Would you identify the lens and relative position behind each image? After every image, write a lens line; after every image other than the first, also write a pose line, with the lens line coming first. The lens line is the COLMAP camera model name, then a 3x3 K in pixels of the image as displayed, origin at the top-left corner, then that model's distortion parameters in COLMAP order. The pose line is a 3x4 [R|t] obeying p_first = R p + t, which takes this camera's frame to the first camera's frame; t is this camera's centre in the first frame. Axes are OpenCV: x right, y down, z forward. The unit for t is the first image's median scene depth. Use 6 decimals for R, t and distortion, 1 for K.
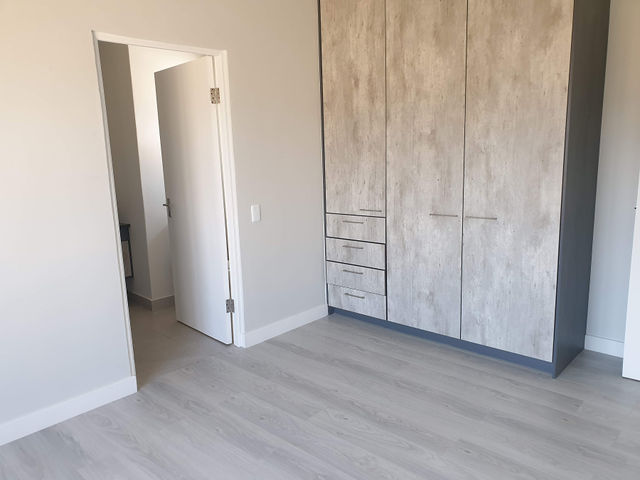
lens RADIAL K [[497.4, 0, 320.4], [0, 497.4, 243.7], [0, 0, 1]] dist [0.119737, -0.295936]
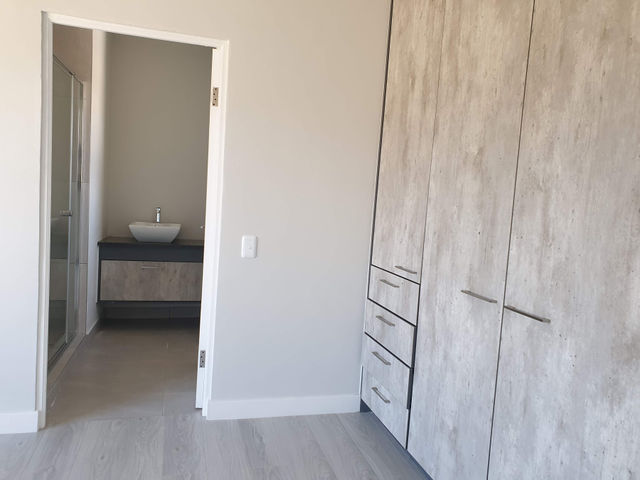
lens RADIAL K [[496.7, 0, 319.5], [0, 496.7, 234.1], [0, 0, 1]] dist [0.051162, -0.033421]
pose [[0.841144, 0.129536, -0.525068, 0.377608], [-0.191292, 0.979390, -0.064826, -0.054251], [0.505849, 0.154969, 0.848588, 0.422422]]
